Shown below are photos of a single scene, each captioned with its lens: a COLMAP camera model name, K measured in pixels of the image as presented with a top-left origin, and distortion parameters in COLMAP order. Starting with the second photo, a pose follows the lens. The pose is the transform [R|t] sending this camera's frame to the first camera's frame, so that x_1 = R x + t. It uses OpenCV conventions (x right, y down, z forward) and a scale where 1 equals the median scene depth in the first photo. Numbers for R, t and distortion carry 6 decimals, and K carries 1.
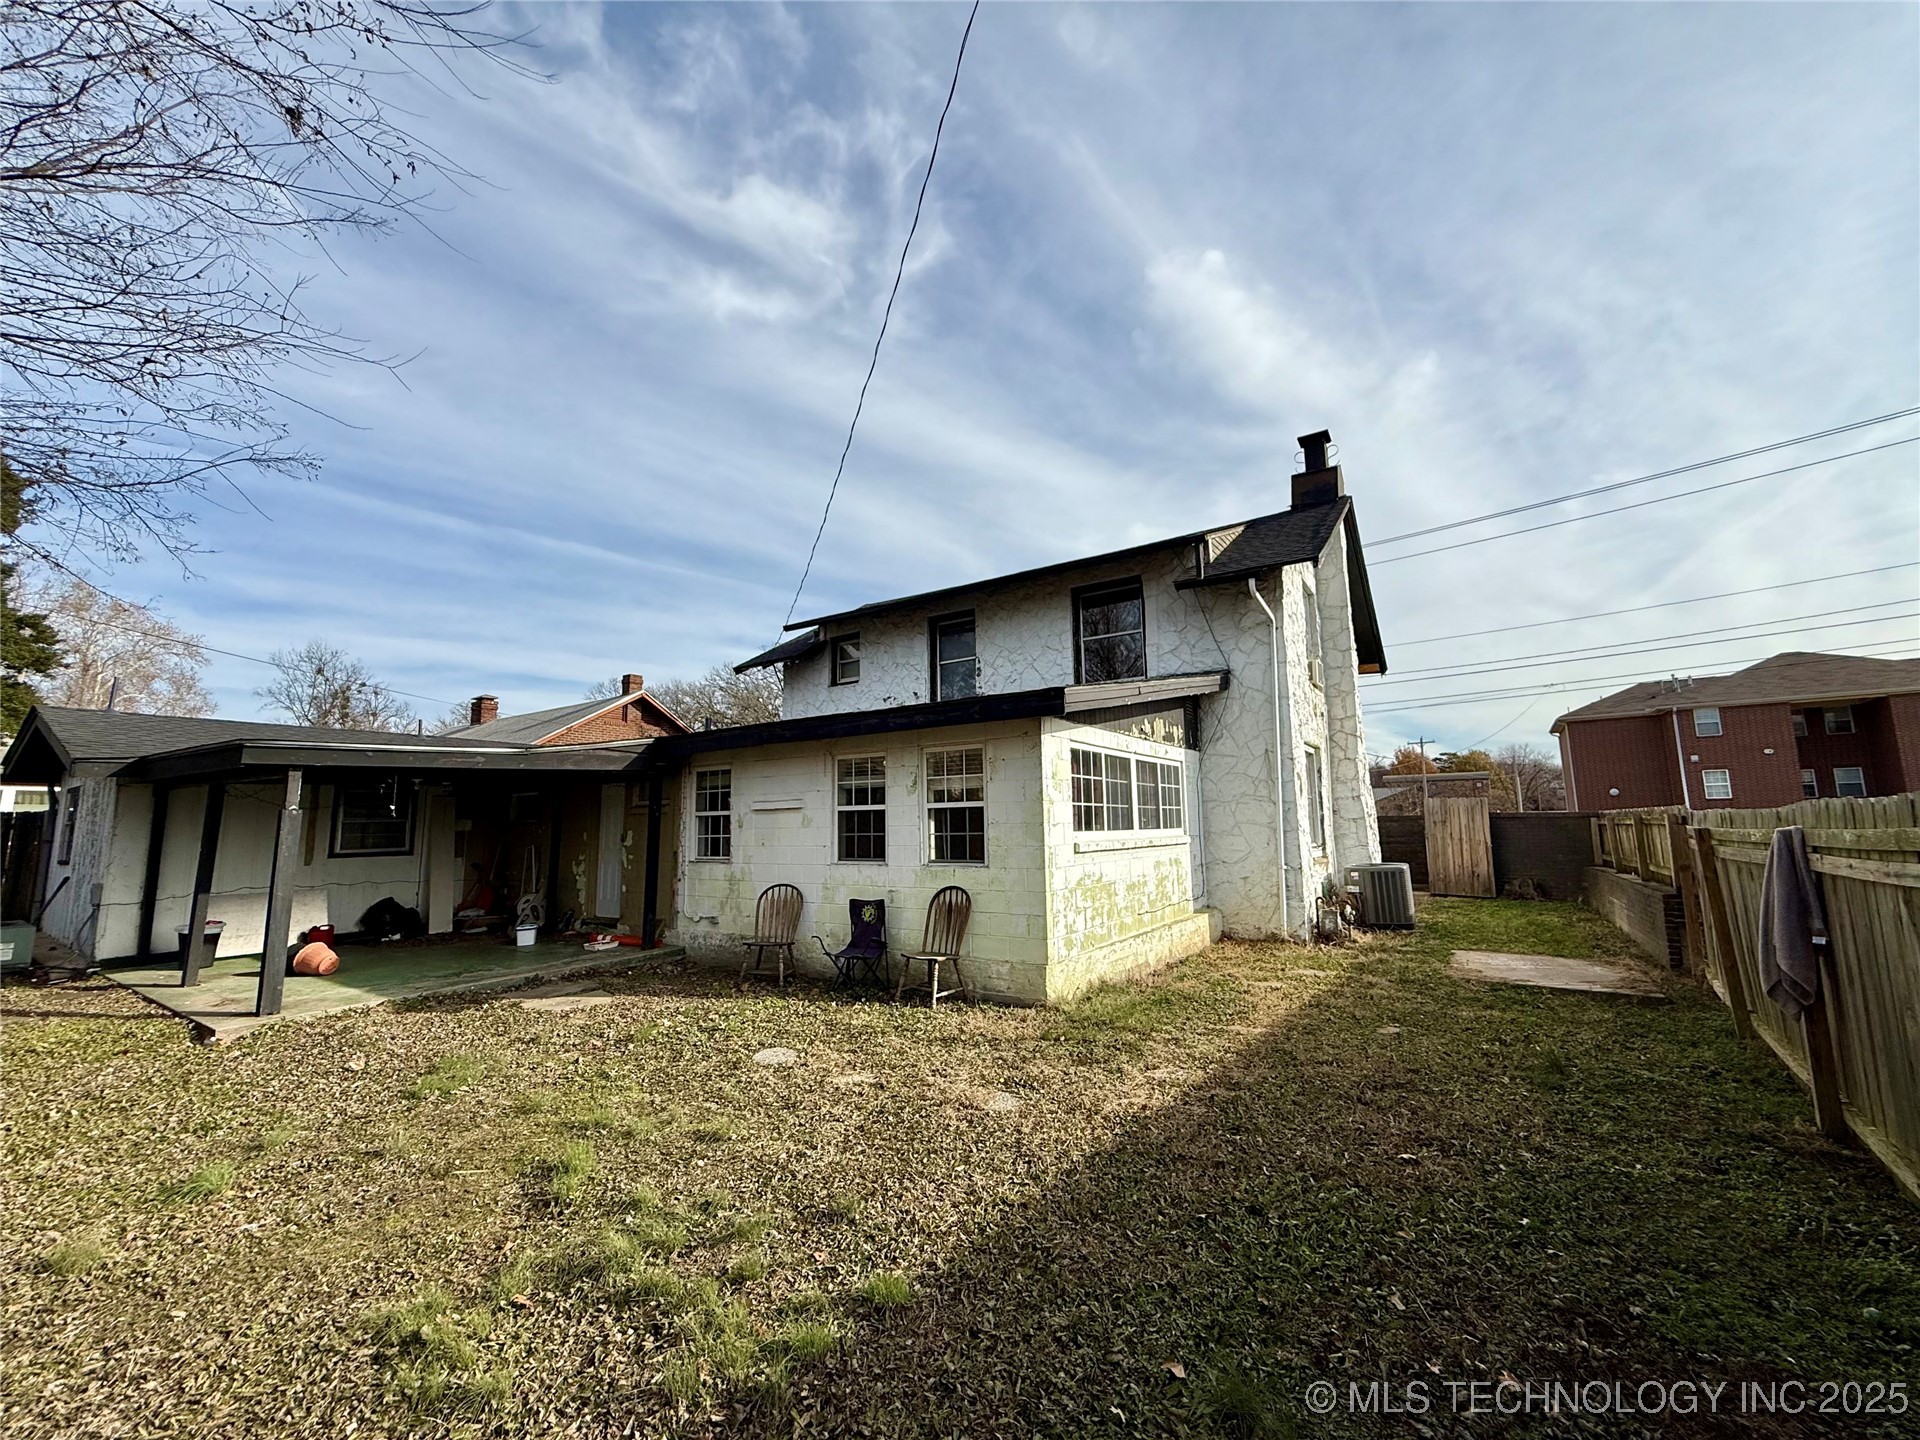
lens RADIAL K [[764.8, 0, 957.3], [0, 764.8, 723.0], [0, 0, 1]] dist [0.002070, 0.000076]
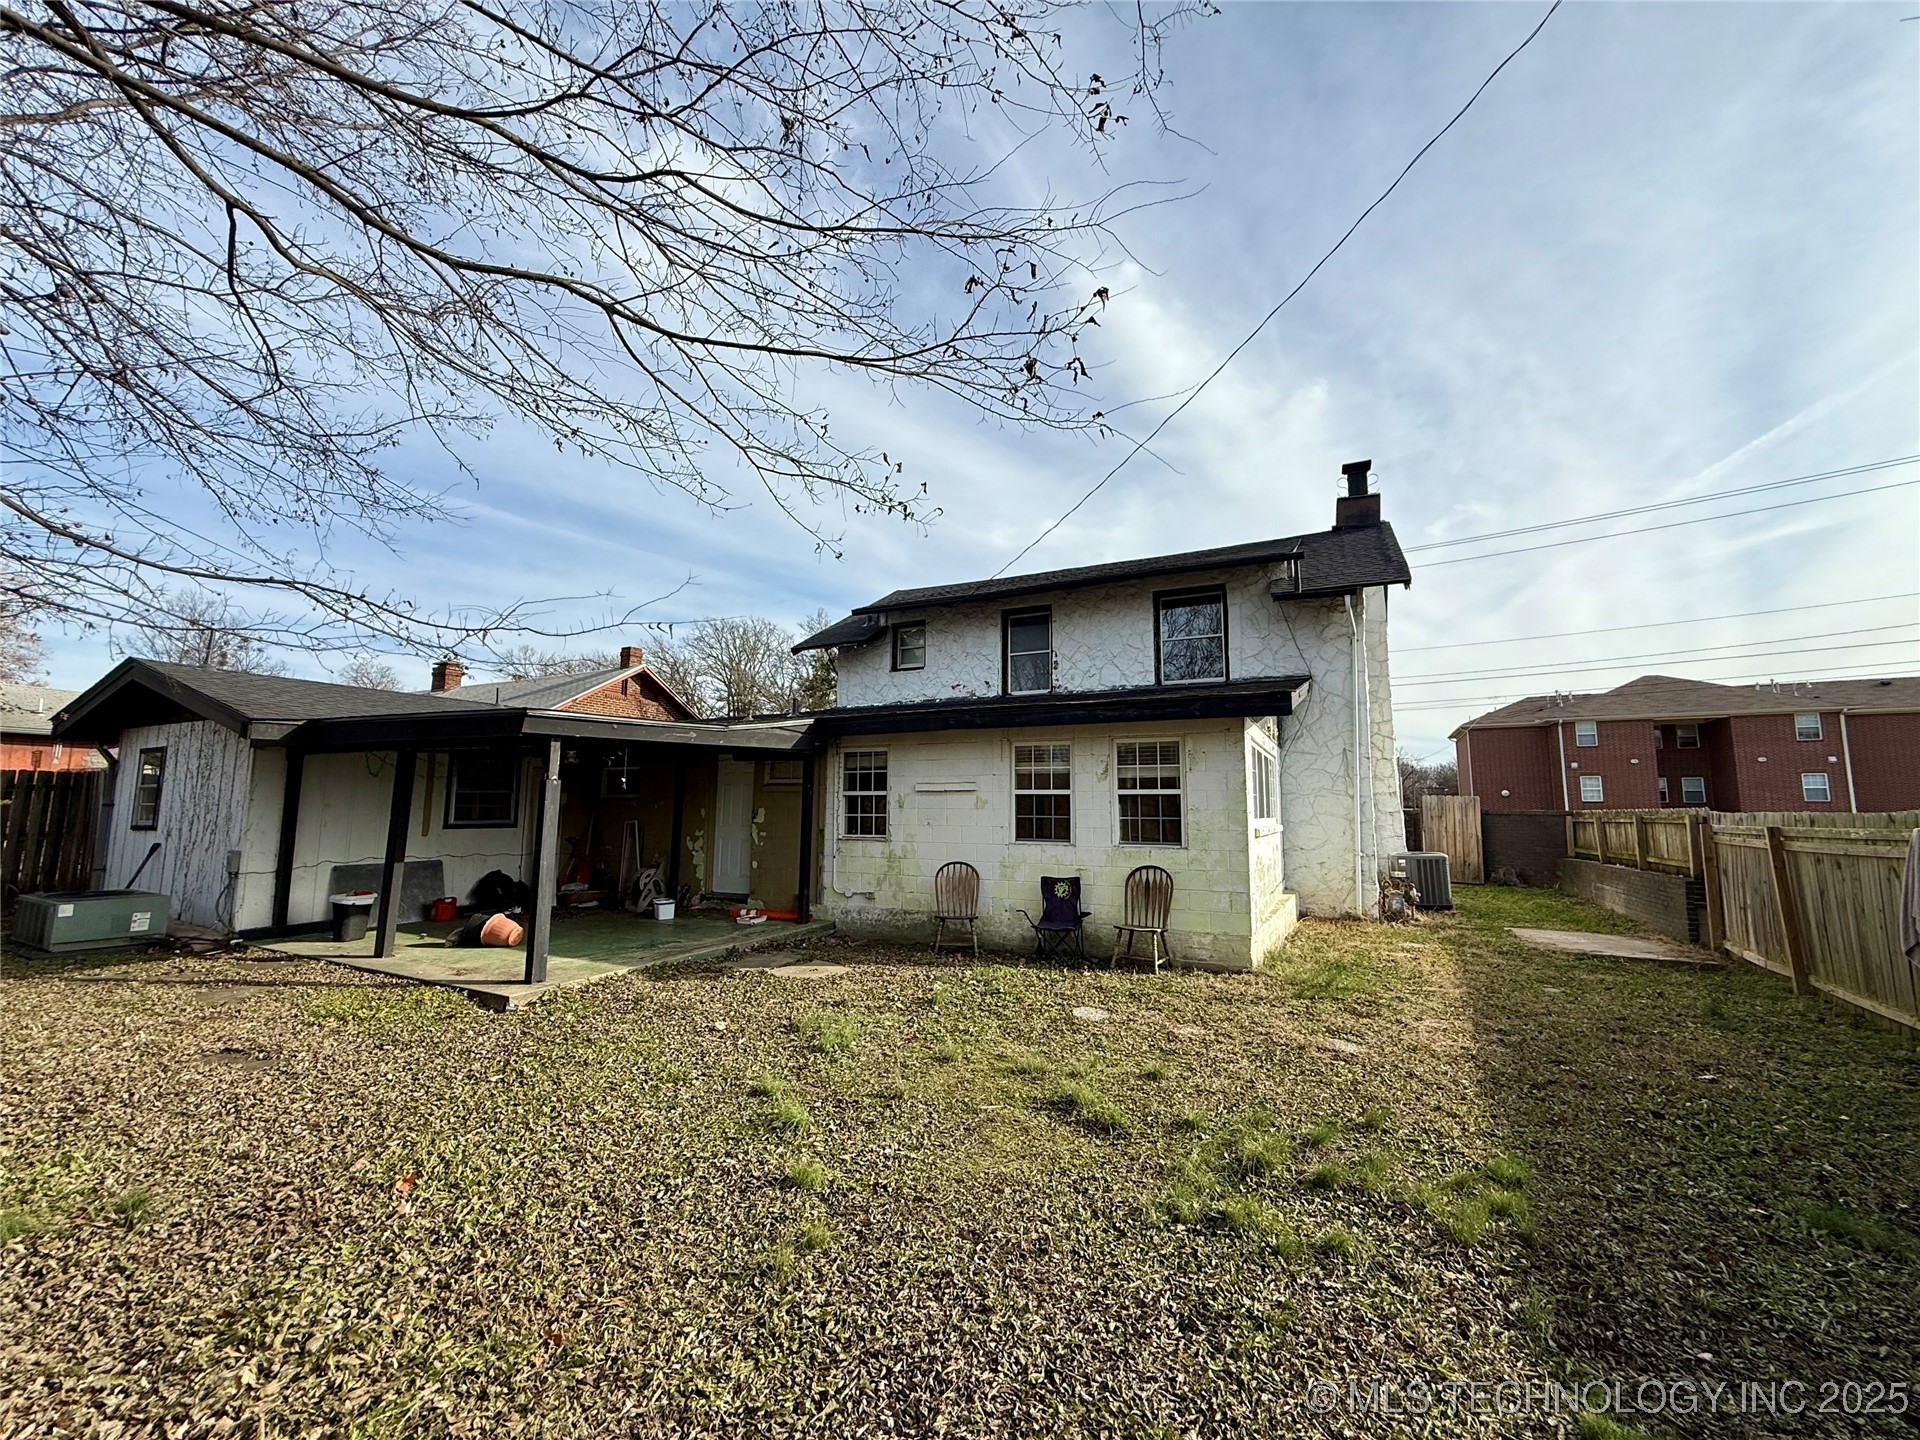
lens RADIAL K [[763.5, 0, 960.0], [0, 763.5, 720.0], [0, 0, 1]] dist [0.000202, 0.000171]
pose [[0.991698, 0.037344, 0.123044, -0.377064], [-0.039187, 0.999153, 0.012589, 0.001044], [-0.122470, -0.017306, 0.992321, -0.046335]]
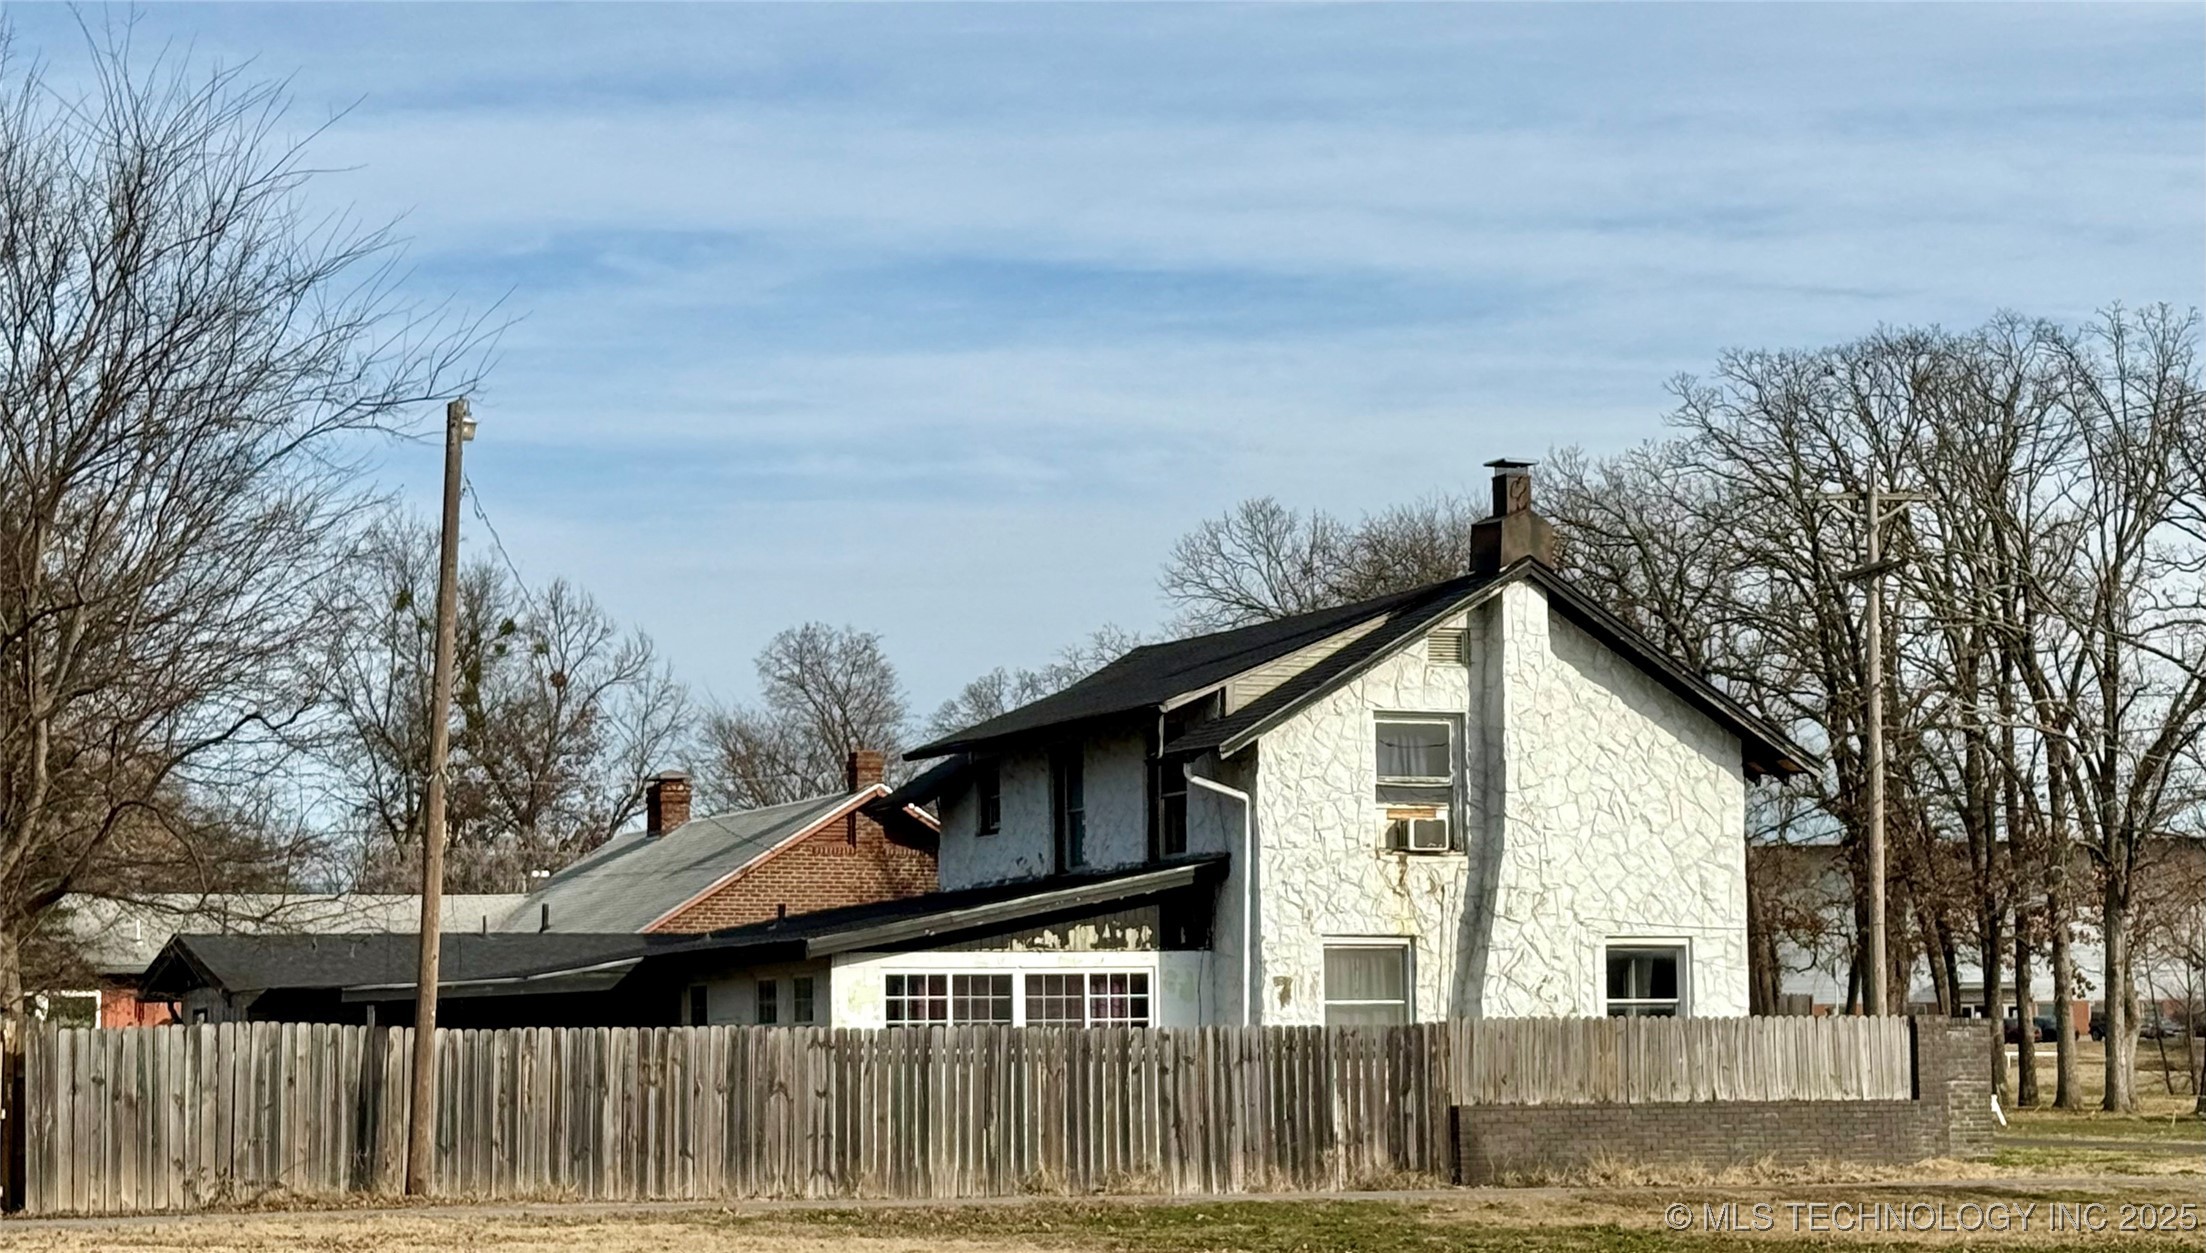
lens RADIAL K [[3855.3, 0, 1104.7], [0, 3855.3, 627.7], [0, 0, 1]] dist [0.304471, -0.001352]
pose [[0.864465, -0.059003, -0.499218, 3.070975], [0.073849, 0.997219, 0.010018, -0.479008], [0.497238, -0.045527, 0.866419, -3.538069]]
